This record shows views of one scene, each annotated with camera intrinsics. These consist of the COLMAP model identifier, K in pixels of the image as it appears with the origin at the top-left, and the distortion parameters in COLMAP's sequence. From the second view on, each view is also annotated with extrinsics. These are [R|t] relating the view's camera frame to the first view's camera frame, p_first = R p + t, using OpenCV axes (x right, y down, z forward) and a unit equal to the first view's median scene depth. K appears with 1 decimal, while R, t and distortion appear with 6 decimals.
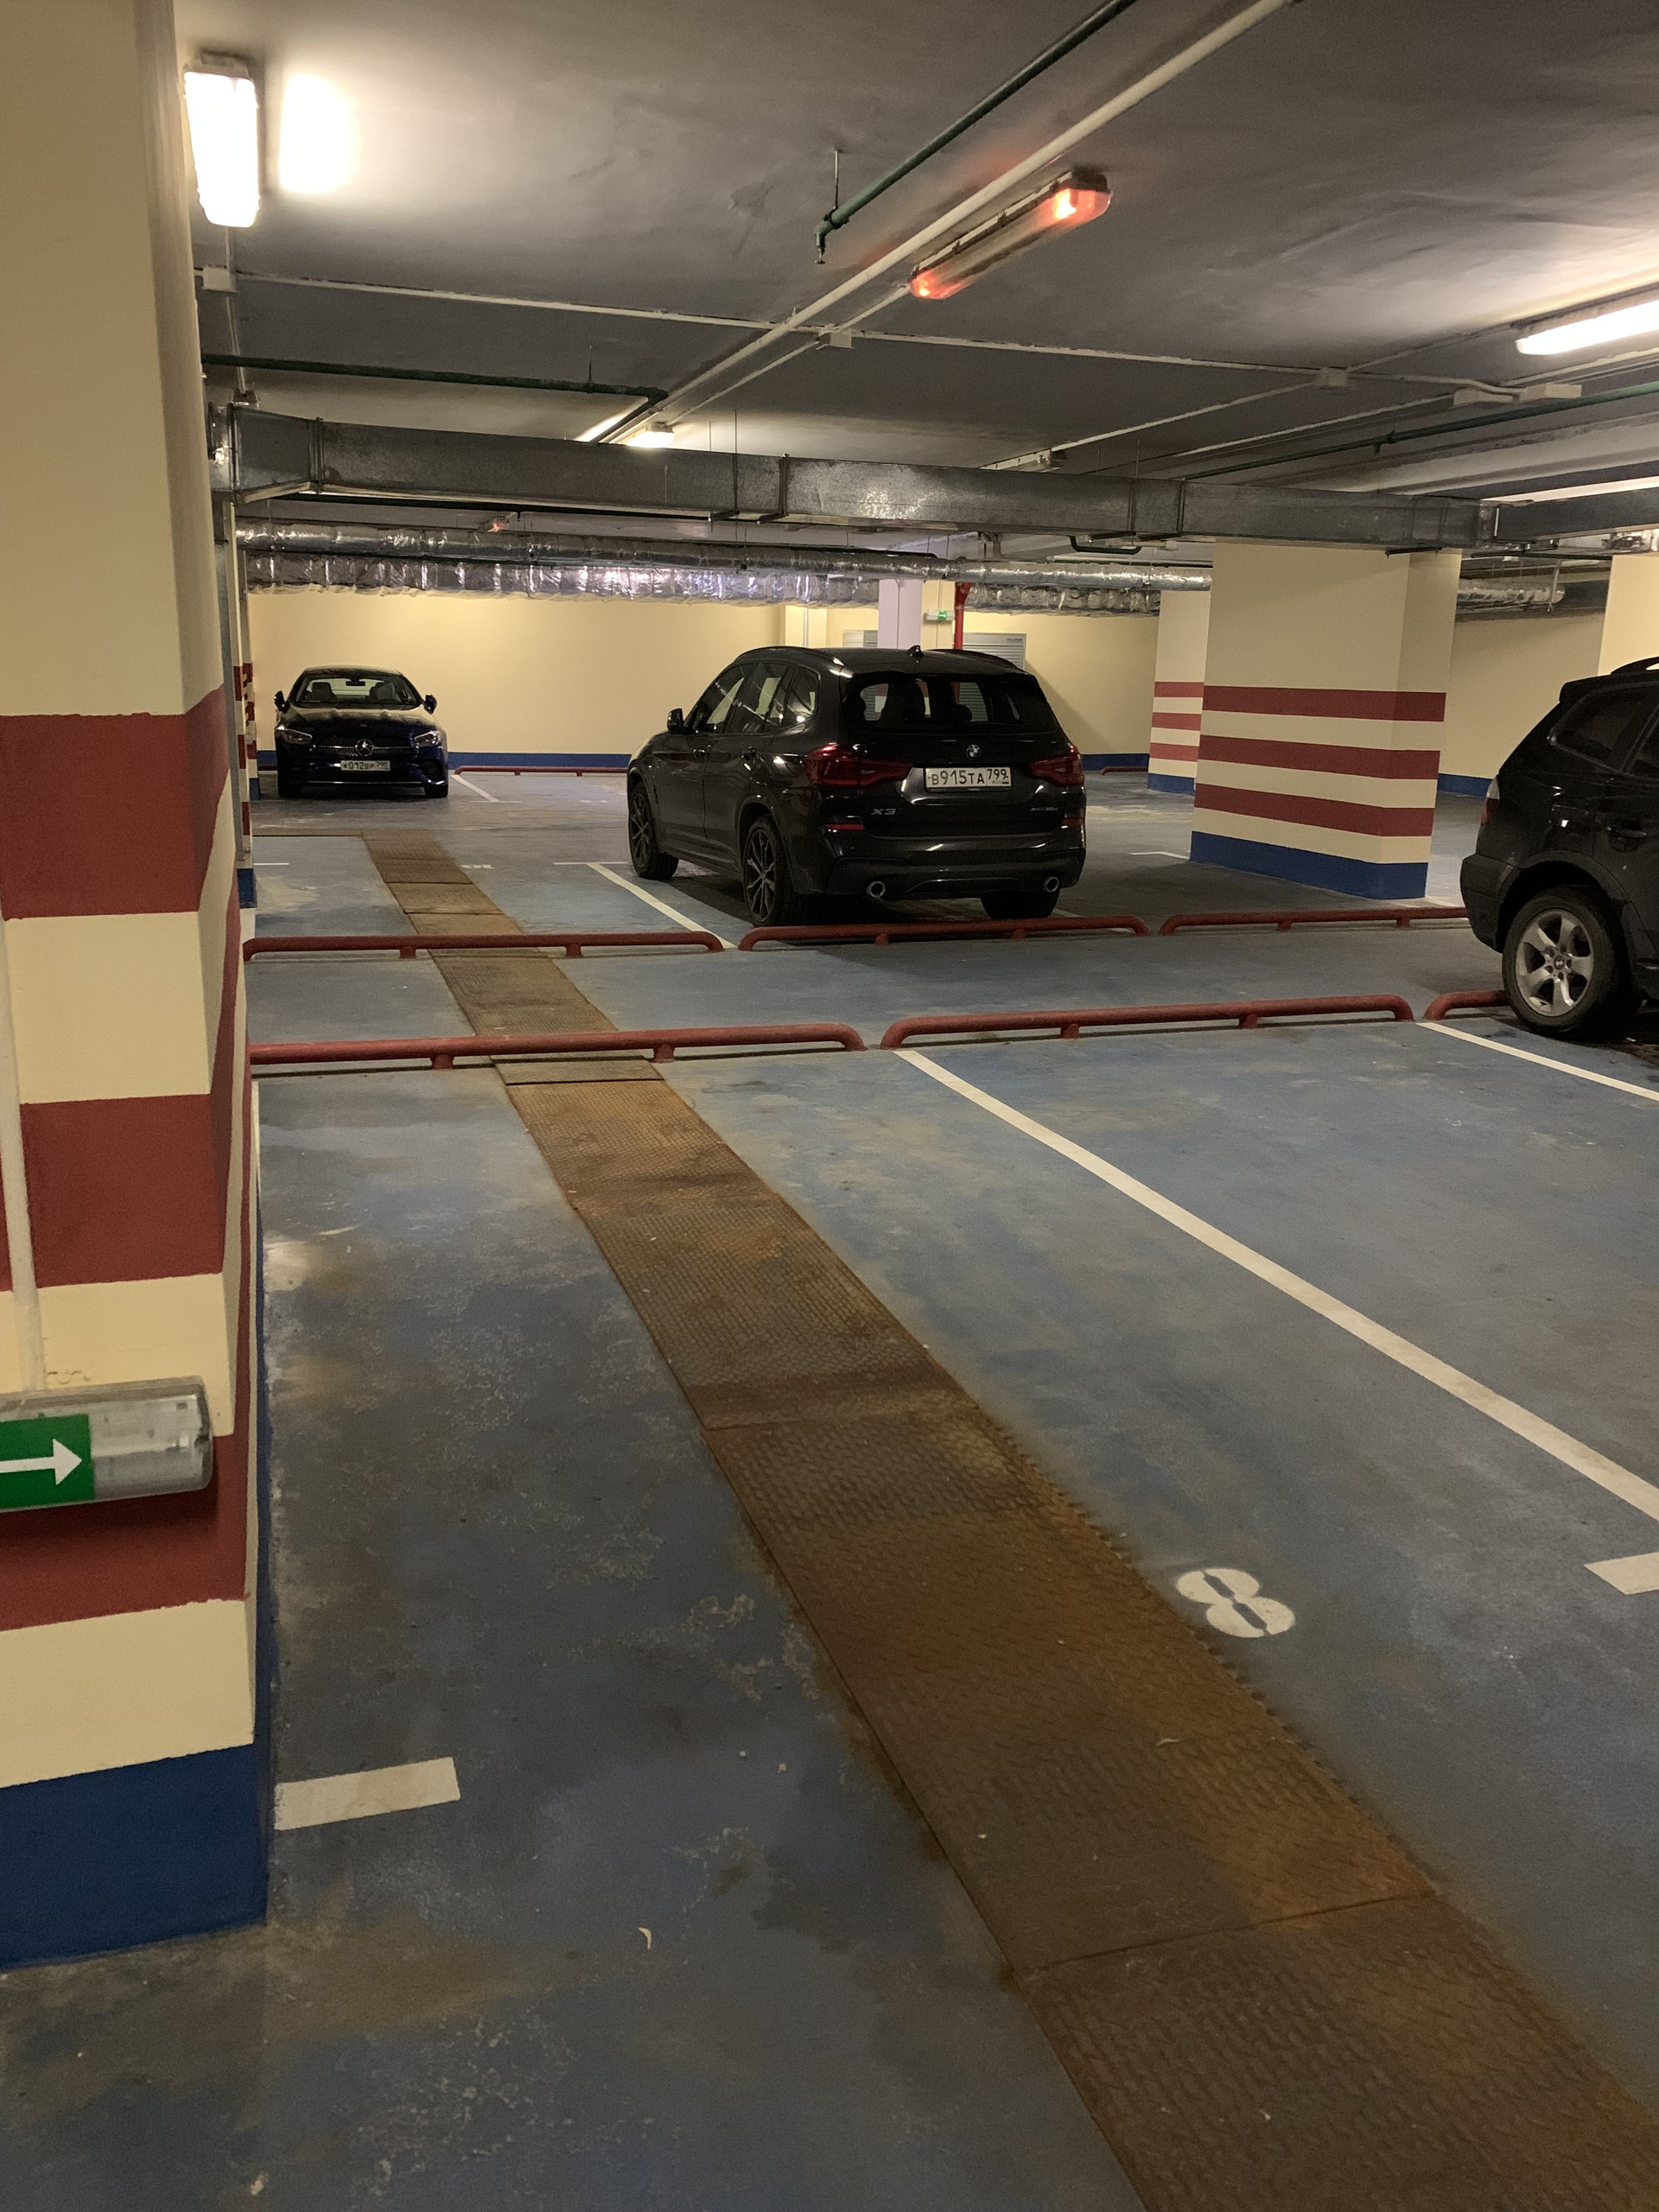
lens RADIAL K [[1675.8, 0, 809.8], [0, 1675.8, 1079.8], [0, 0, 1]] dist [0.116626, -0.253974]
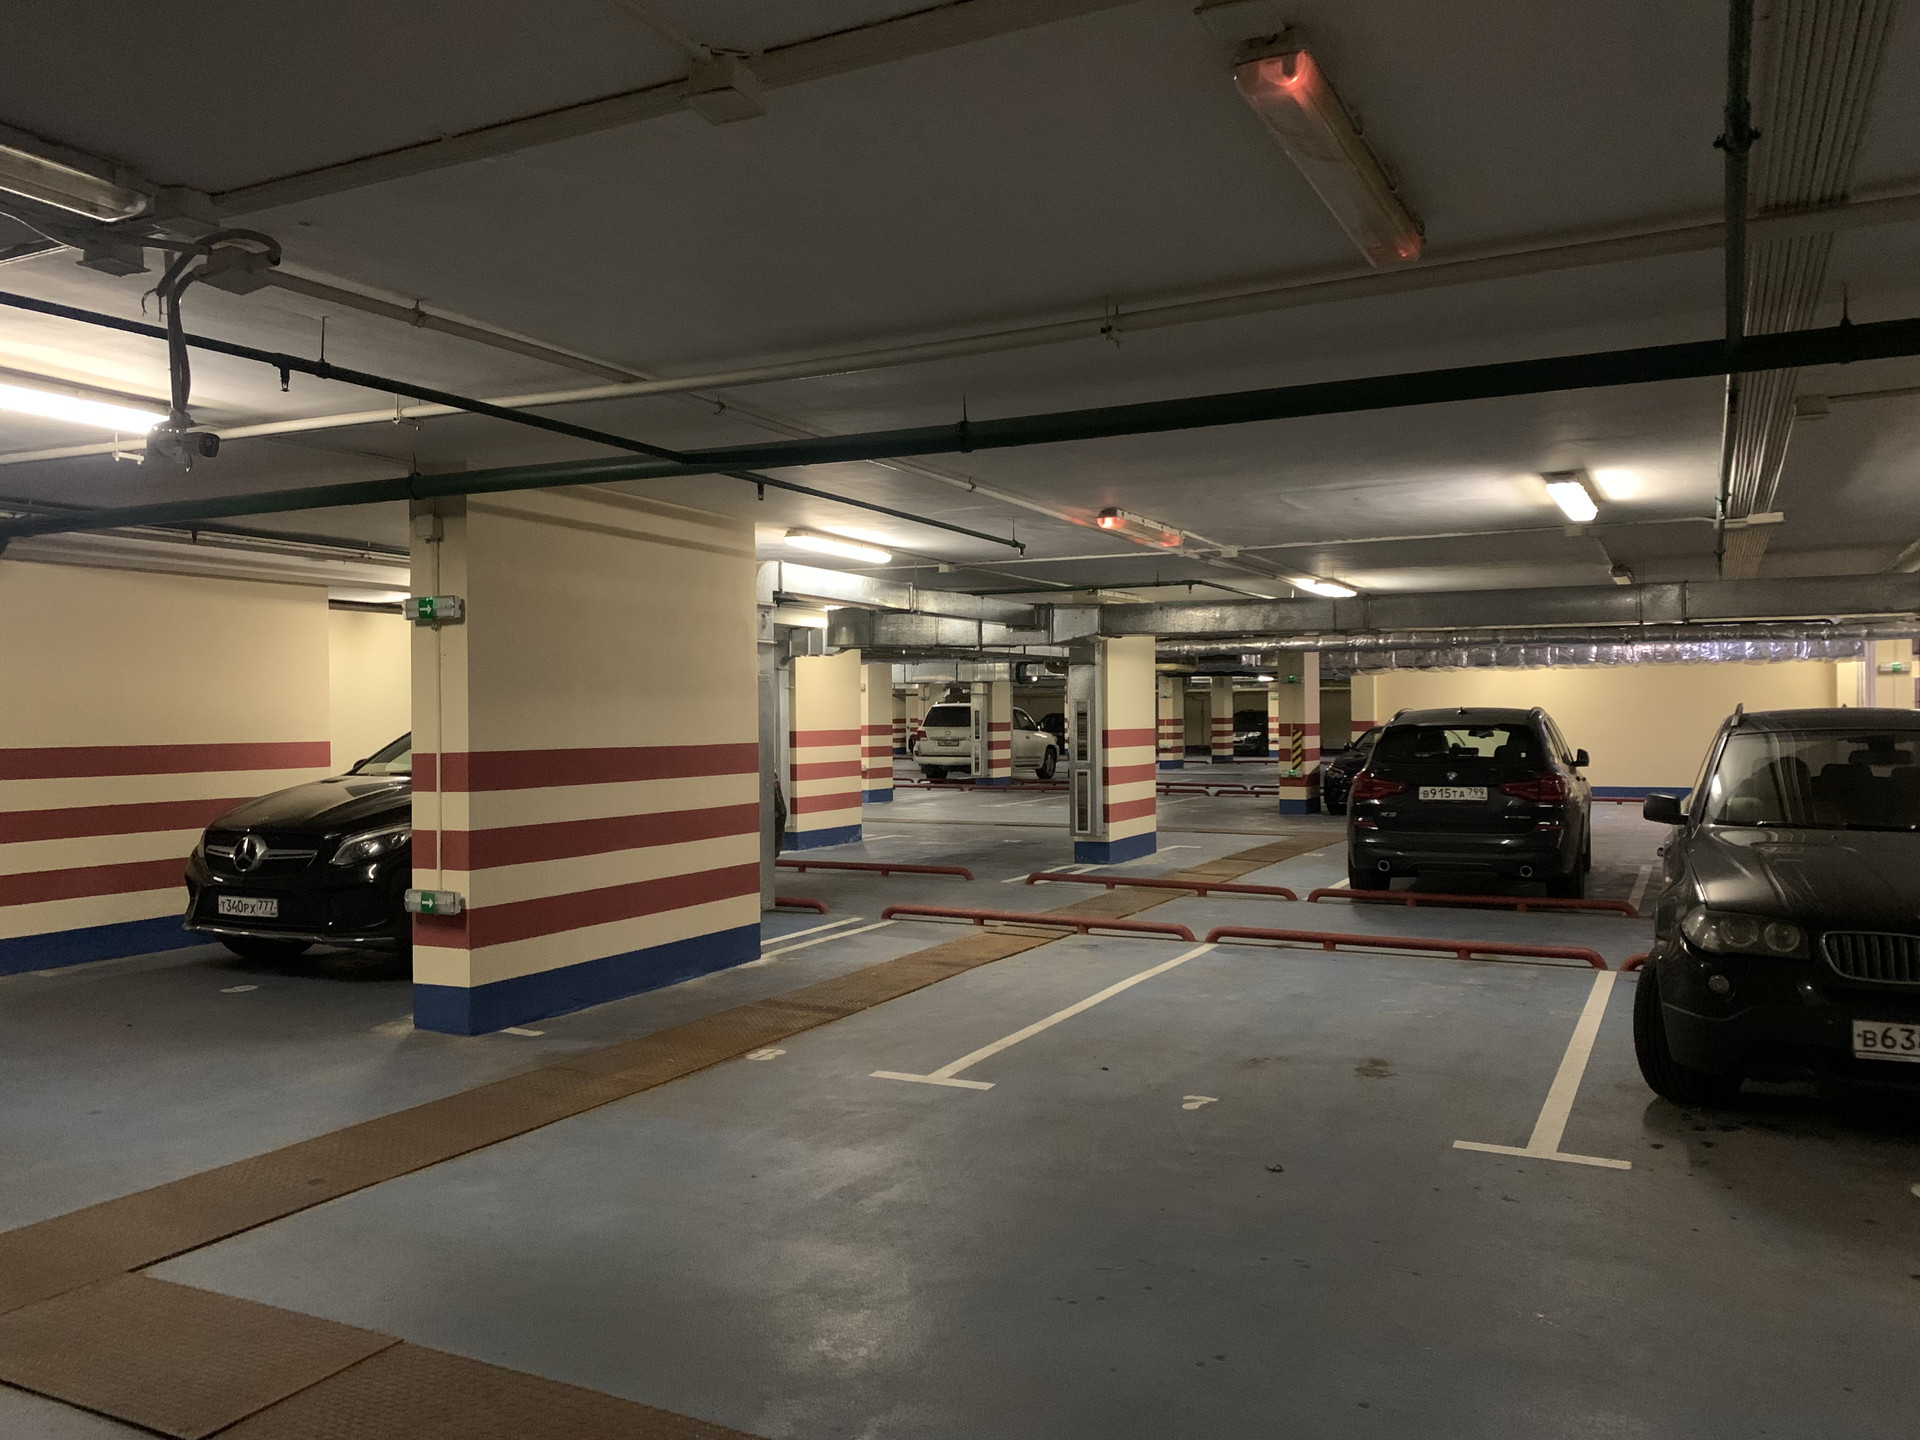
lens RADIAL K [[1454.6, 0, 960.0], [0, 1454.6, 720.0], [0, 0, 1]] dist [0.116626, -0.253974]
pose [[0.713294, -0.022596, -0.700500, 0.646170], [-0.144364, 0.973311, -0.178396, 0.044426], [0.685836, 0.228376, 0.690995, -0.177404]]
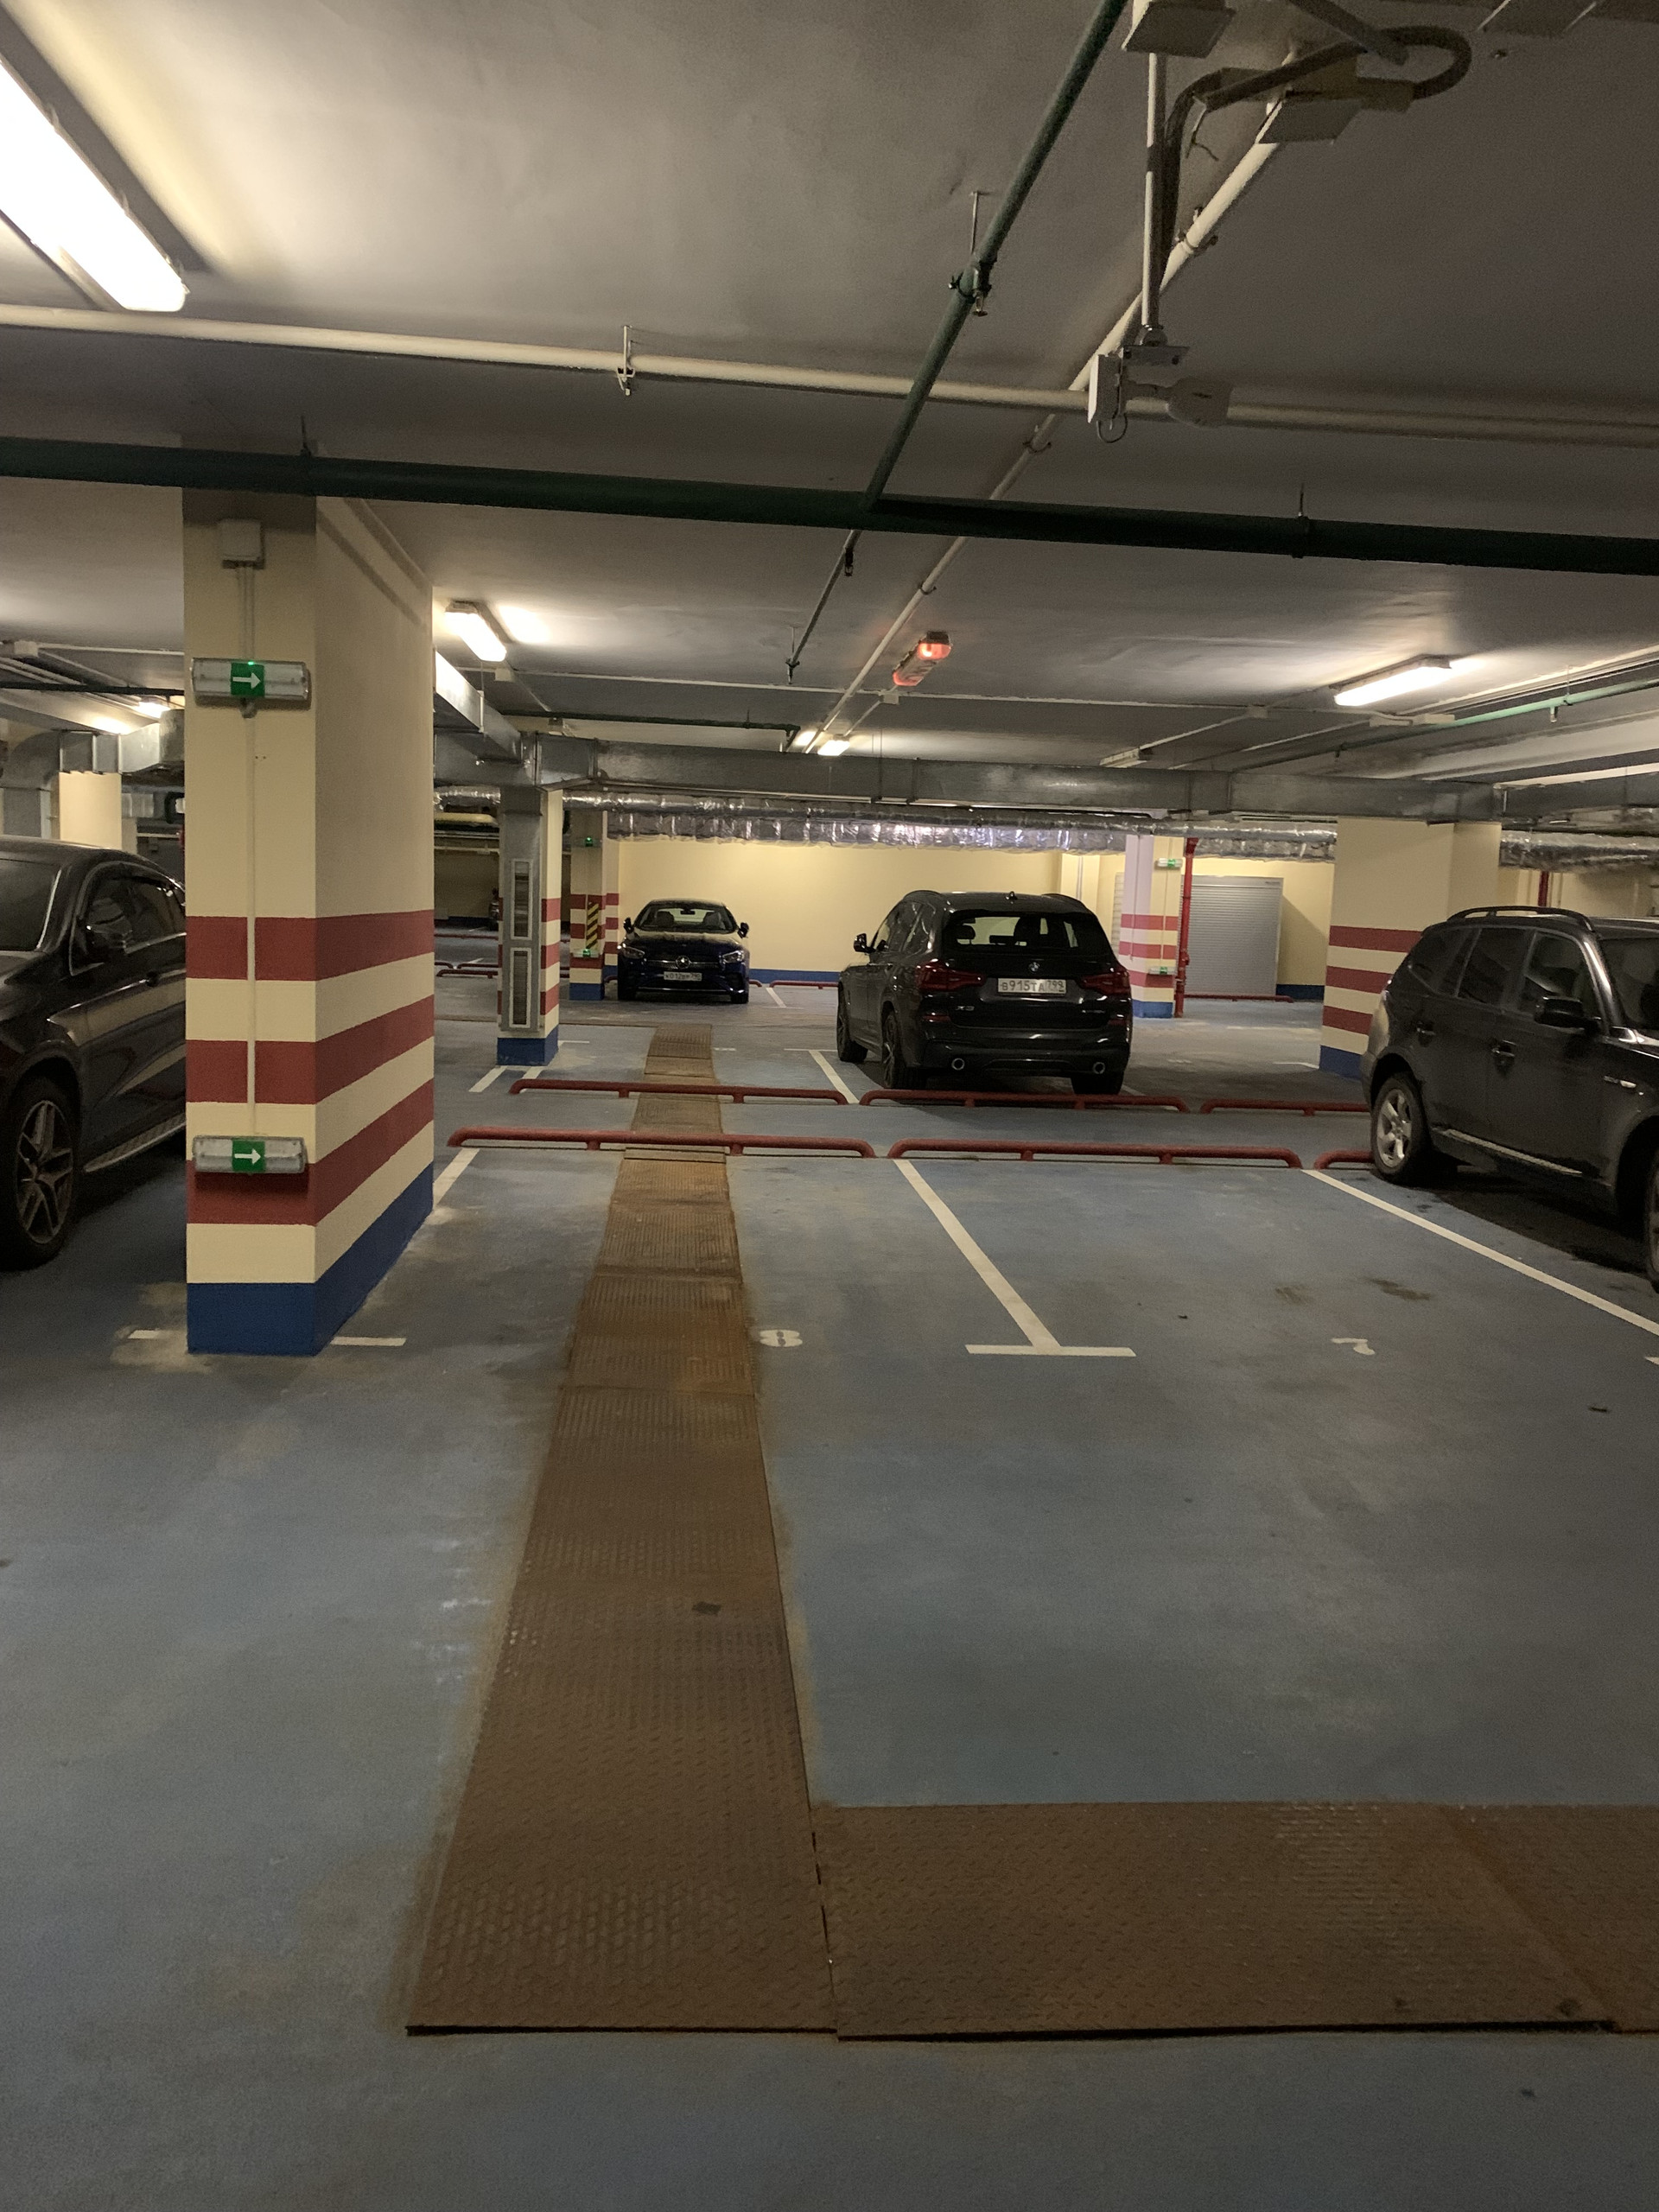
lens RADIAL K [[1660.2, 0, 829.5], [0, 1660.2, 1106.0], [0, 0, 1]] dist [0.184153, -0.501359]
pose [[0.975032, 0.044141, -0.217635, 0.219621], [-0.069298, 0.991585, -0.109347, 0.070749], [0.210977, 0.121698, 0.969886, -0.310976]]
